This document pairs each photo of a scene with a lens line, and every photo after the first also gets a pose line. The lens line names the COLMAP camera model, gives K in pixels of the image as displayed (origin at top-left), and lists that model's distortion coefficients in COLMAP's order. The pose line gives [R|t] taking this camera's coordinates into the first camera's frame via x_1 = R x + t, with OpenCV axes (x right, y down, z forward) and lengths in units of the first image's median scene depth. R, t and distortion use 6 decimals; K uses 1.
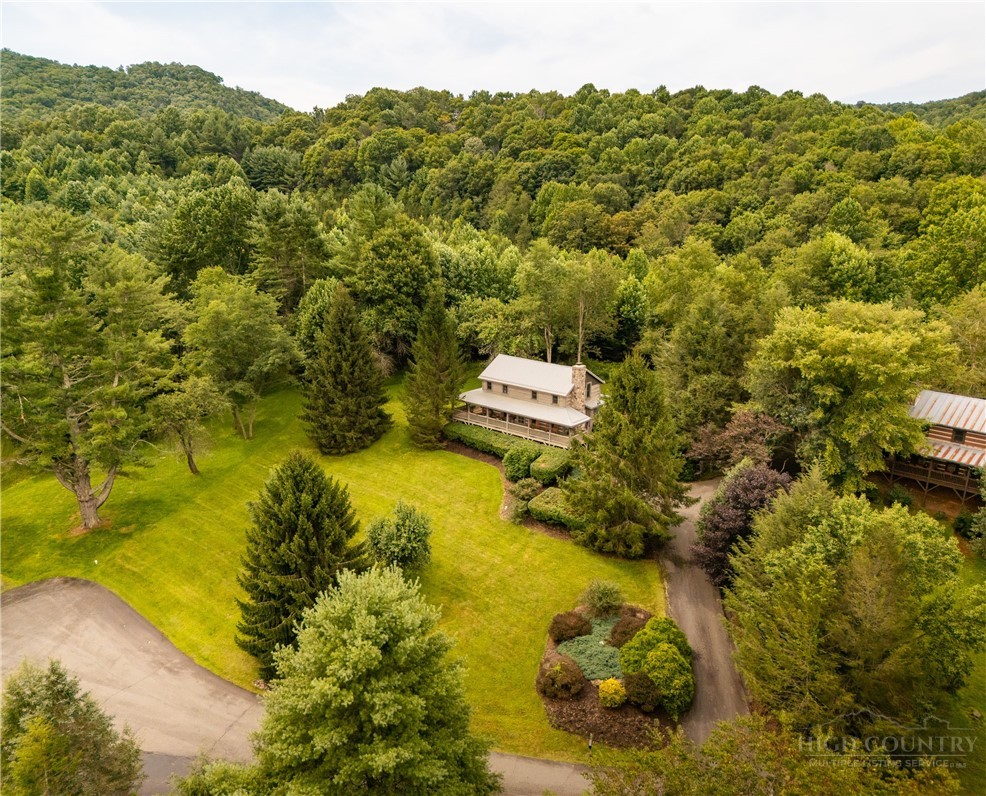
lens RADIAL K [[741.9, 0, 493.0], [0, 741.9, 398.0], [0, 0, 1]] dist [0.054011, -0.001802]
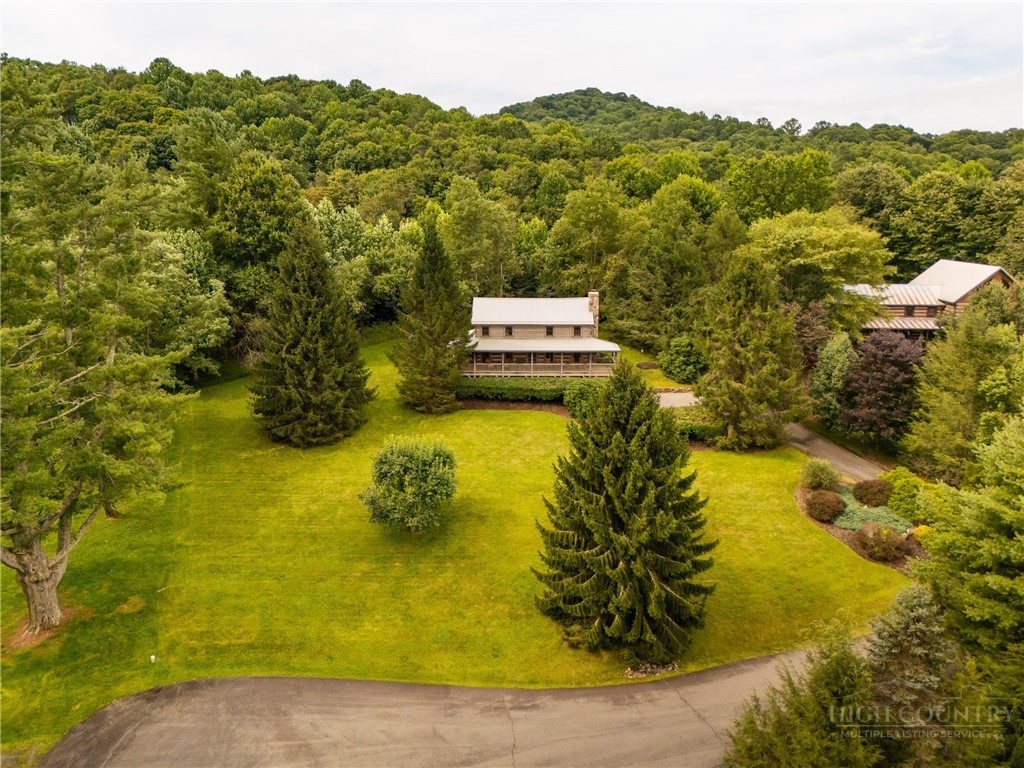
lens RADIAL K [[745.3, 0, 512.0], [0, 745.3, 384.0], [0, 0, 1]] dist [0.084844, -0.068423]
pose [[0.777065, -0.146421, 0.612153, -0.543372], [0.172019, 0.984943, 0.017228, 0.037932], [-0.605458, 0.091914, 0.790552, 0.291072]]
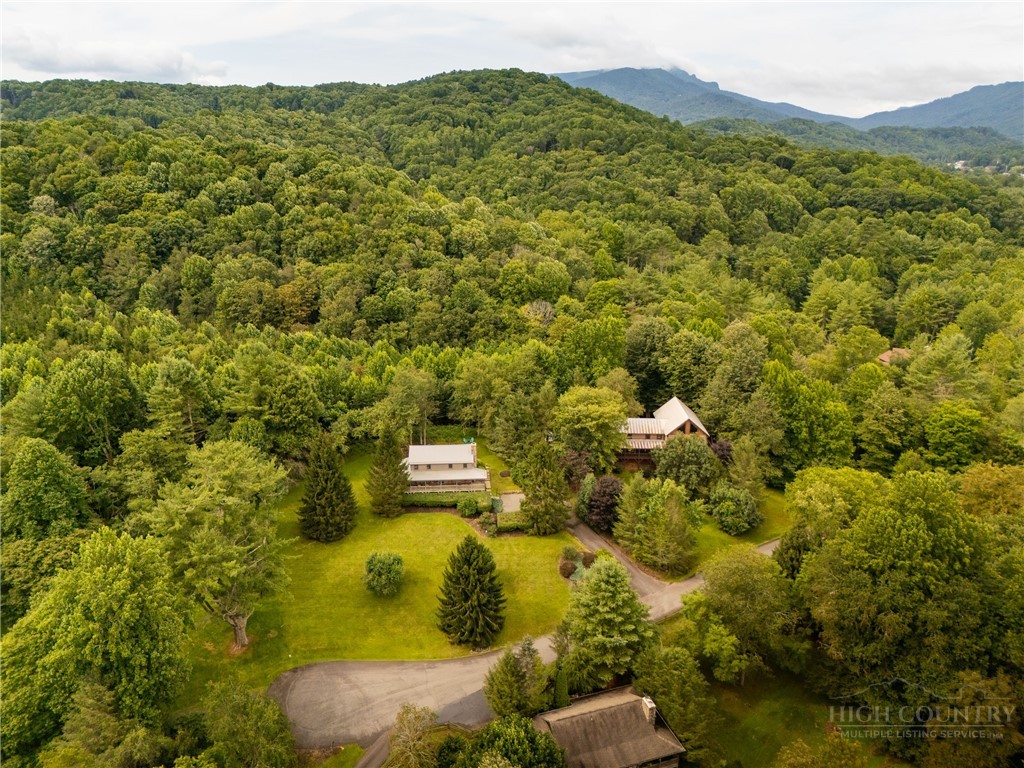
lens RADIAL K [[745.3, 0, 512.0], [0, 745.3, 384.0], [0, 0, 1]] dist [0.084844, -0.068423]
pose [[0.720328, -0.211573, 0.660578, -0.937599], [0.183603, 0.976535, 0.112559, -0.355287], [-0.668892, 0.040205, 0.742271, -0.406399]]
